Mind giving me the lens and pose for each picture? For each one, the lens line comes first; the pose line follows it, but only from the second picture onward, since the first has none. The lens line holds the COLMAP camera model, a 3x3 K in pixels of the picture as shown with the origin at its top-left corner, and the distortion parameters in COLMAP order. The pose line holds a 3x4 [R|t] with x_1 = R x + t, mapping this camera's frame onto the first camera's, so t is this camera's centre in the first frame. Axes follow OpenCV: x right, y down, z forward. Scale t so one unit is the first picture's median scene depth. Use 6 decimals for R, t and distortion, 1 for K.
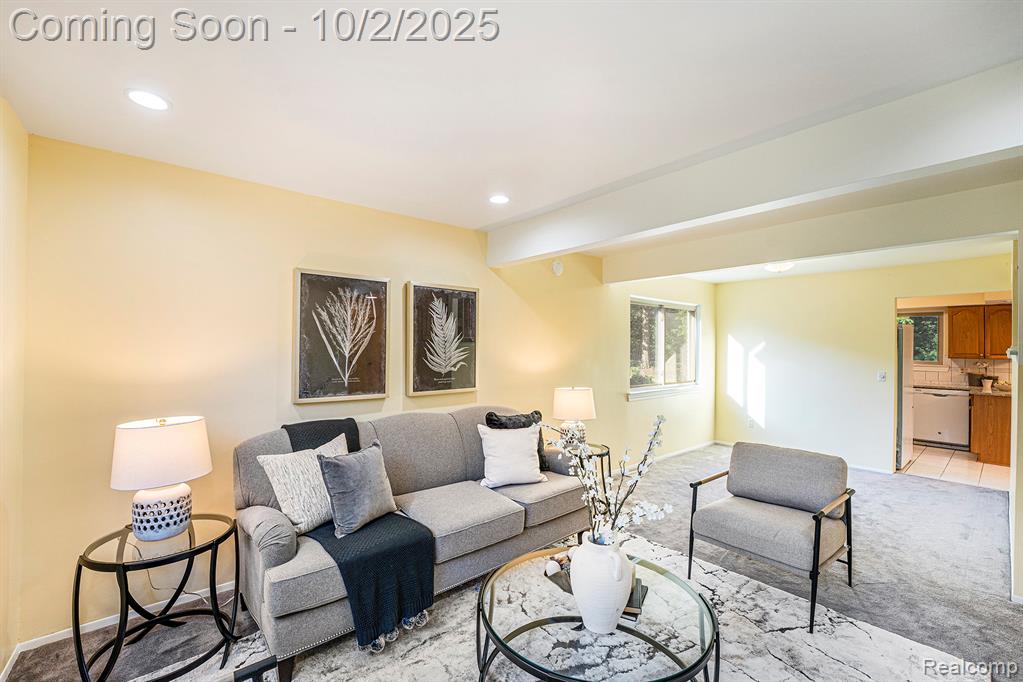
lens RADIAL K [[432.9, 0, 513.6], [0, 432.9, 344.7], [0, 0, 1]] dist [-0.000417, 0.000158]
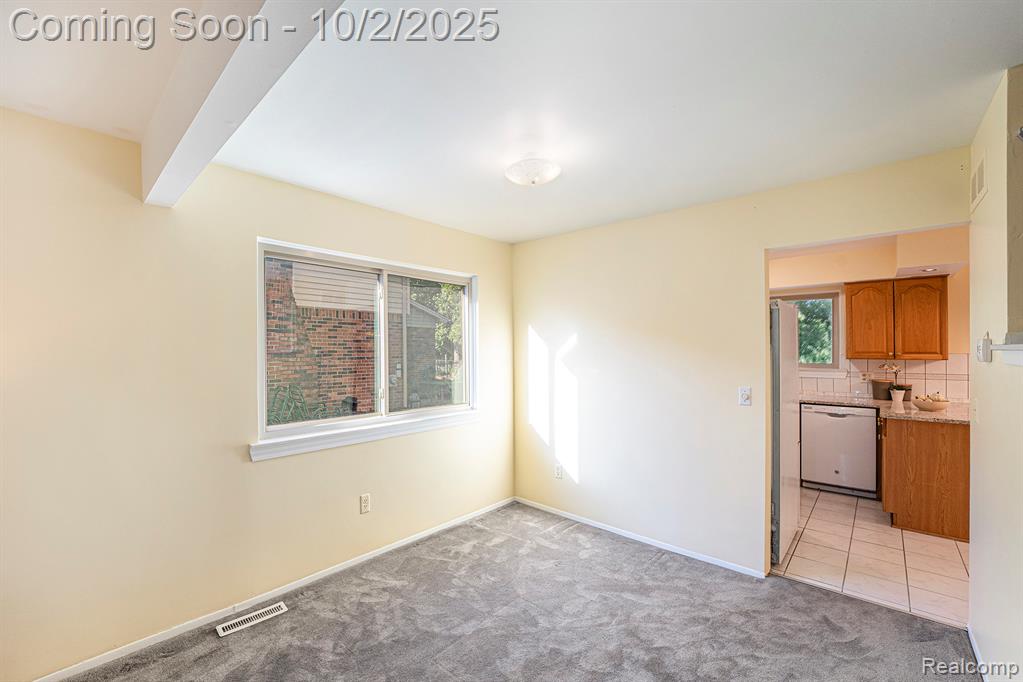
lens RADIAL K [[424.5, 0, 506.8], [0, 424.5, 348.5], [0, 0, 1]] dist [-0.011829, 0.000590]
pose [[0.991800, -0.011082, 0.127315, 0.402628], [0.011295, 0.999936, -0.000948, 0.009230], [-0.127296, 0.002378, 0.991862, 0.423353]]
